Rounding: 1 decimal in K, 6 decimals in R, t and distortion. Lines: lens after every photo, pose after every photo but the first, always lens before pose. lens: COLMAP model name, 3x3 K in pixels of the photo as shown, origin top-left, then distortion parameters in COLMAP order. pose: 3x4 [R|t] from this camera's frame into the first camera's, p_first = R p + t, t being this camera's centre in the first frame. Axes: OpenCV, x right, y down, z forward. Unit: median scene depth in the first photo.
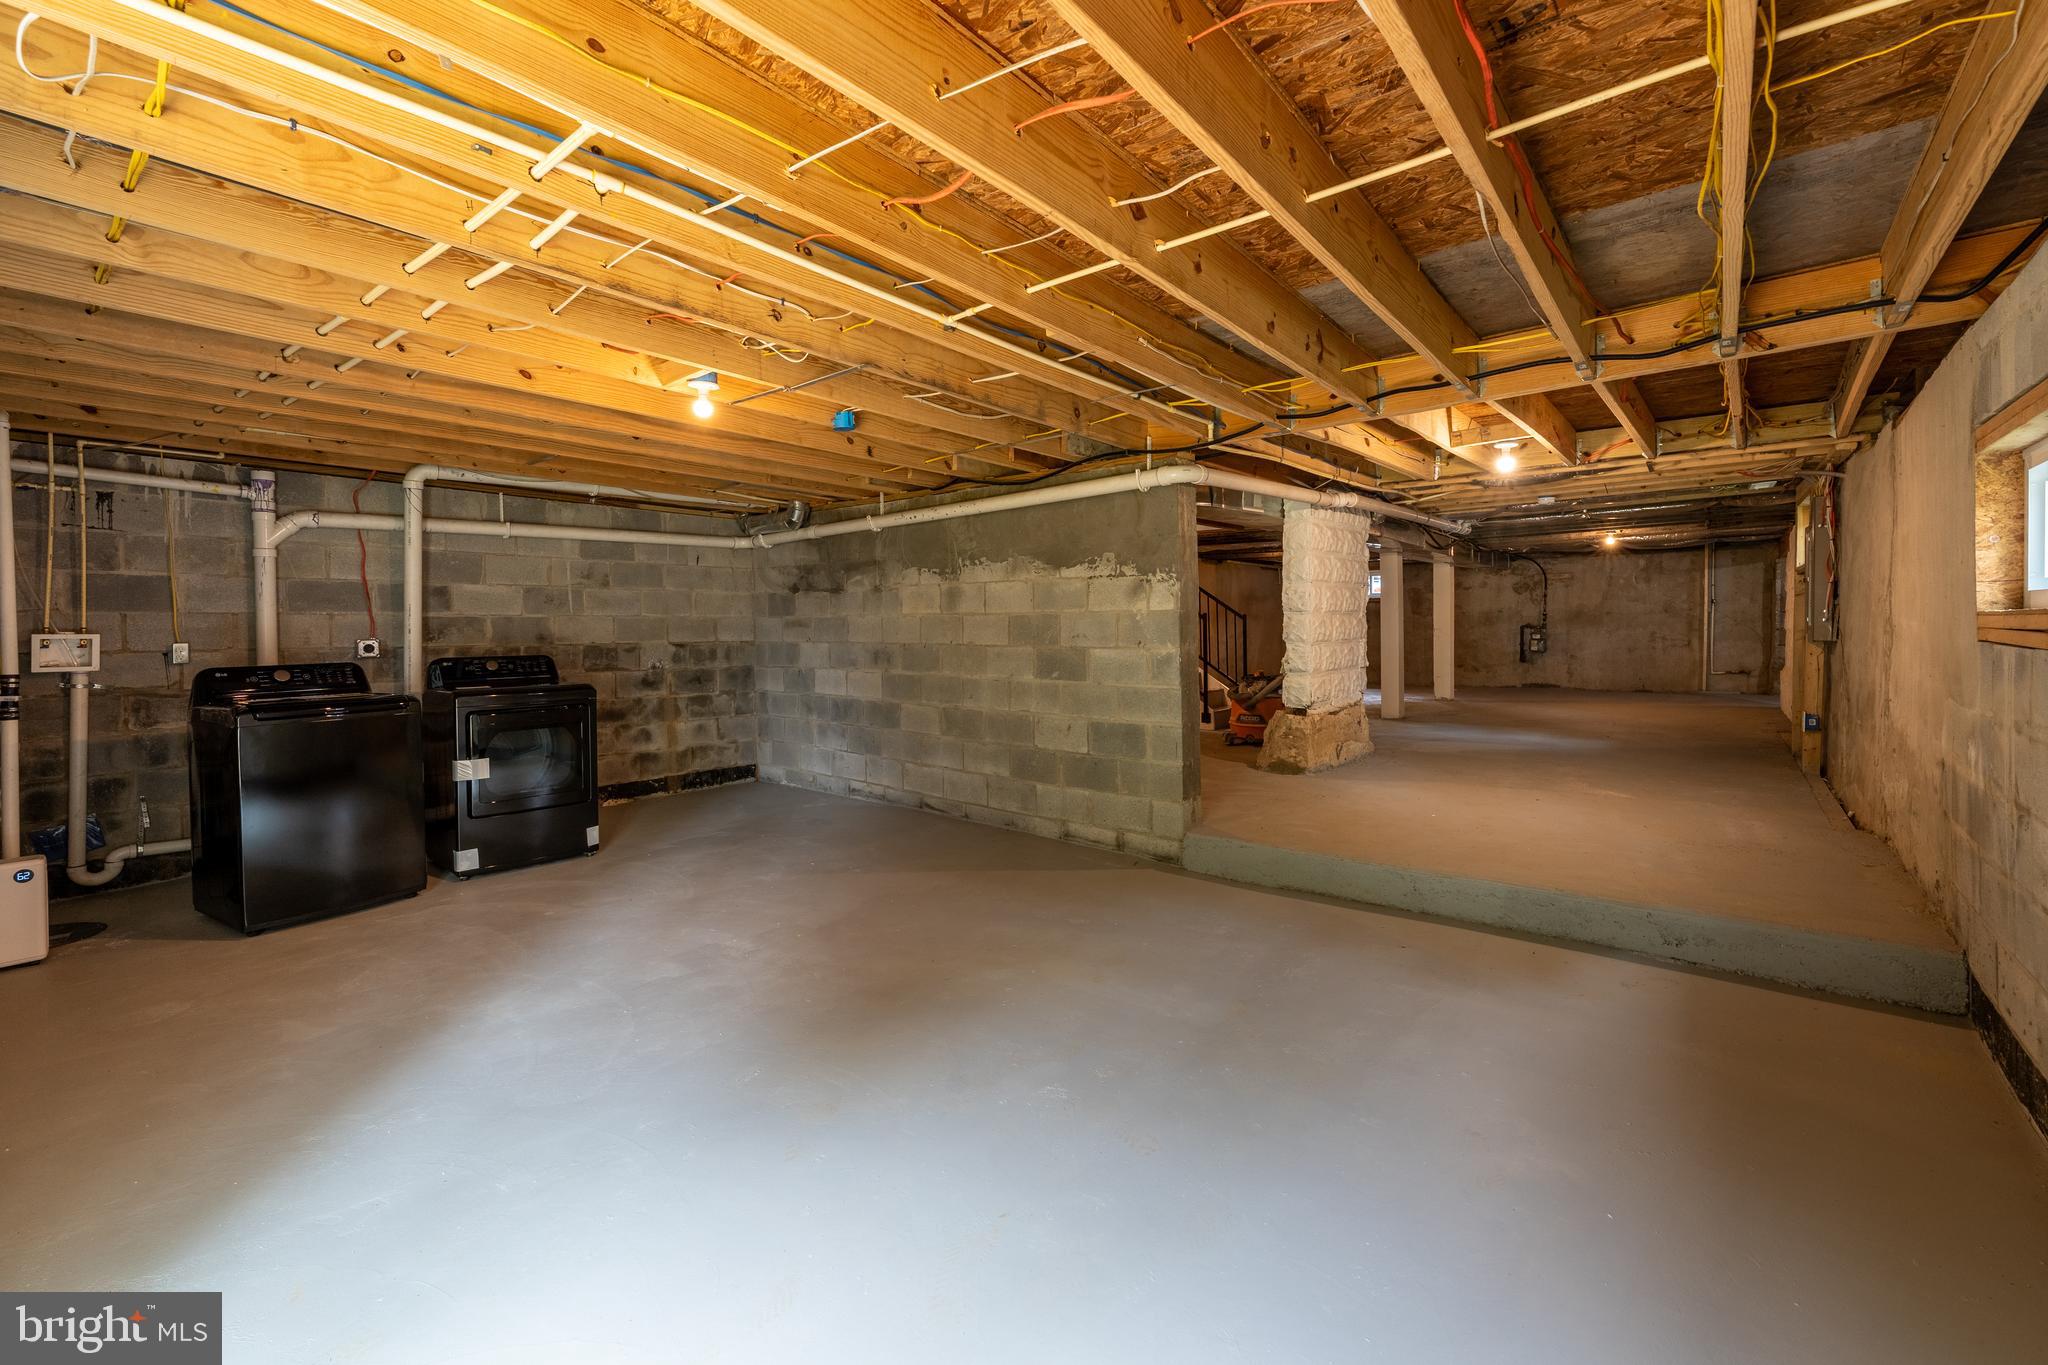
lens RADIAL K [[822.4, 0, 1062.4], [0, 822.4, 644.3], [0, 0, 1]] dist [0.000752, 0.000070]
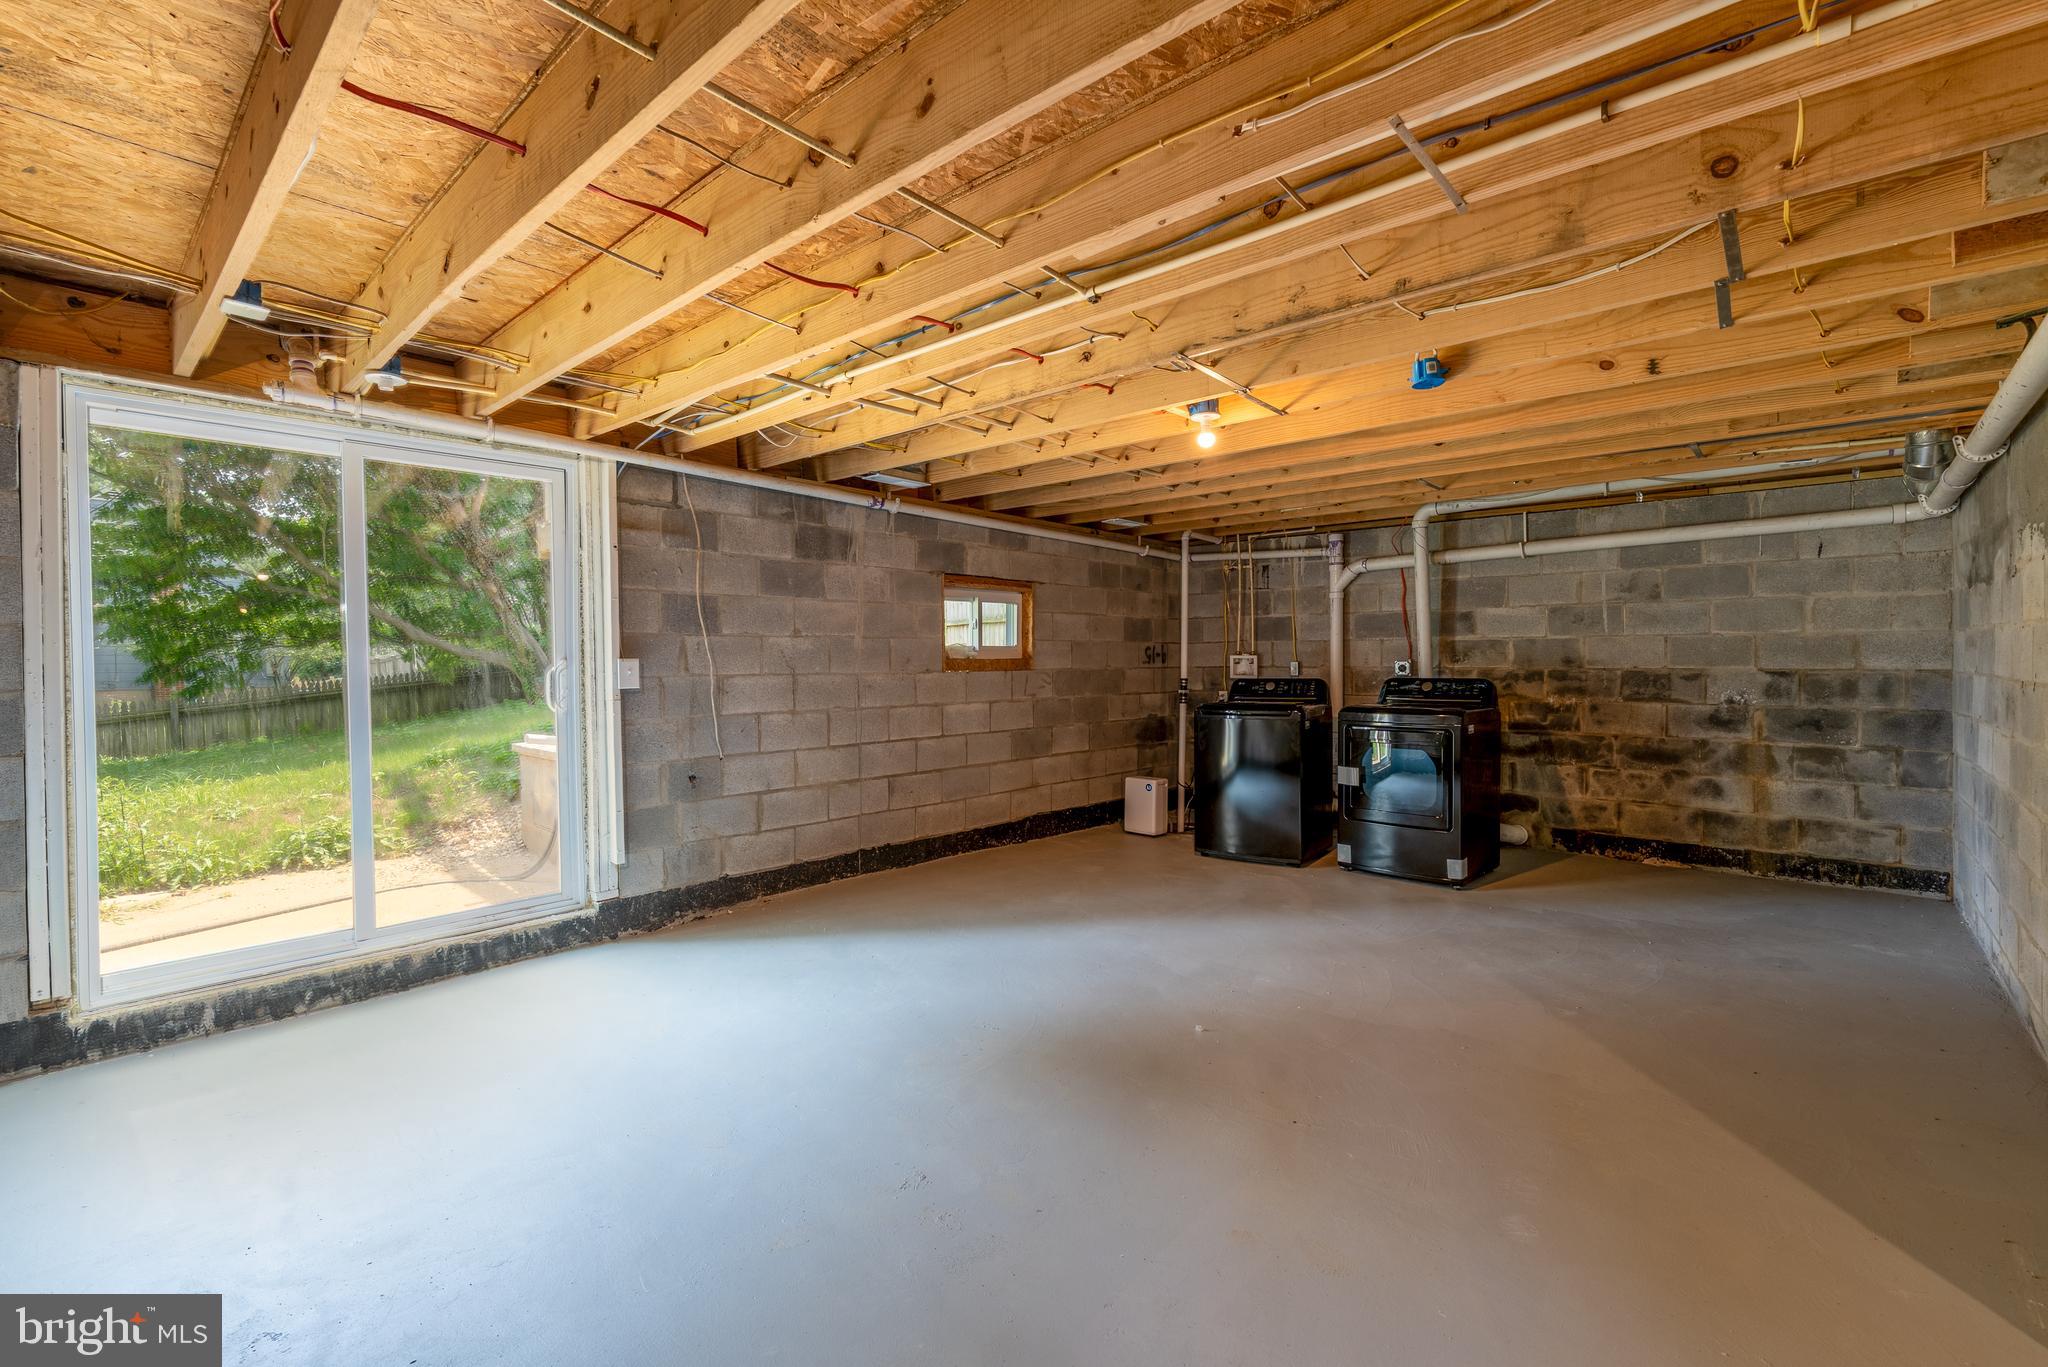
lens RADIAL K [[831.1, 0, 1024.0], [0, 831.1, 683.5], [0, 0, 1]] dist [0.000959, -0.000025]
pose [[-0.029640, 0.038544, -0.998817, 0.299506], [-0.014757, 0.999130, 0.038994, -0.009274], [0.999452, 0.015896, -0.029045, 0.392586]]
